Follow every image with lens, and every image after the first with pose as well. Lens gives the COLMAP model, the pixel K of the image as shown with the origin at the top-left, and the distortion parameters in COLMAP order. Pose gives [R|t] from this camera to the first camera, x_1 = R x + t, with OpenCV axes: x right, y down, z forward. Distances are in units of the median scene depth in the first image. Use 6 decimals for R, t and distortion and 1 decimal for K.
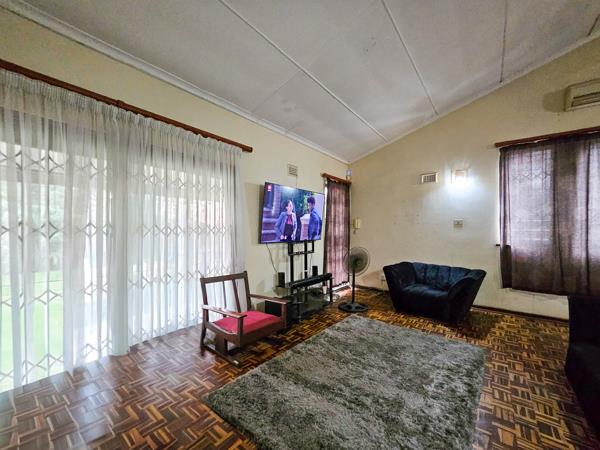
lens RADIAL K [[247.2, 0, 304.4], [0, 247.2, 228.8], [0, 0, 1]] dist [-0.002001, -0.000153]
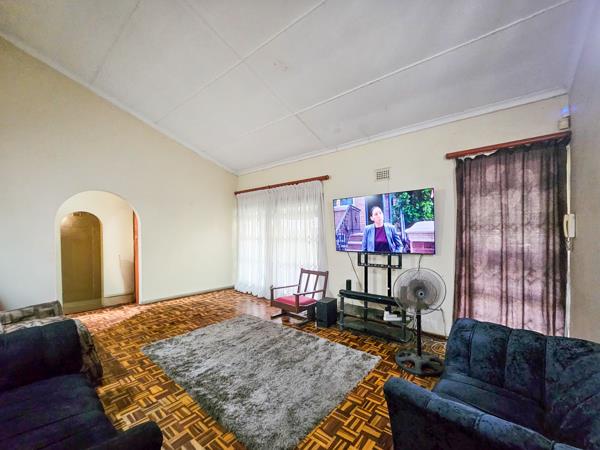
lens RADIAL K [[244.1, 0, 301.2], [0, 244.1, 234.8], [0, 0, 1]] dist [-0.000783, 0.000014]
pose [[-0.028415, -0.009243, -0.999553, 1.005340], [0.008976, 0.999915, -0.009501, -0.009515], [0.999556, -0.009242, -0.028330, 0.860625]]
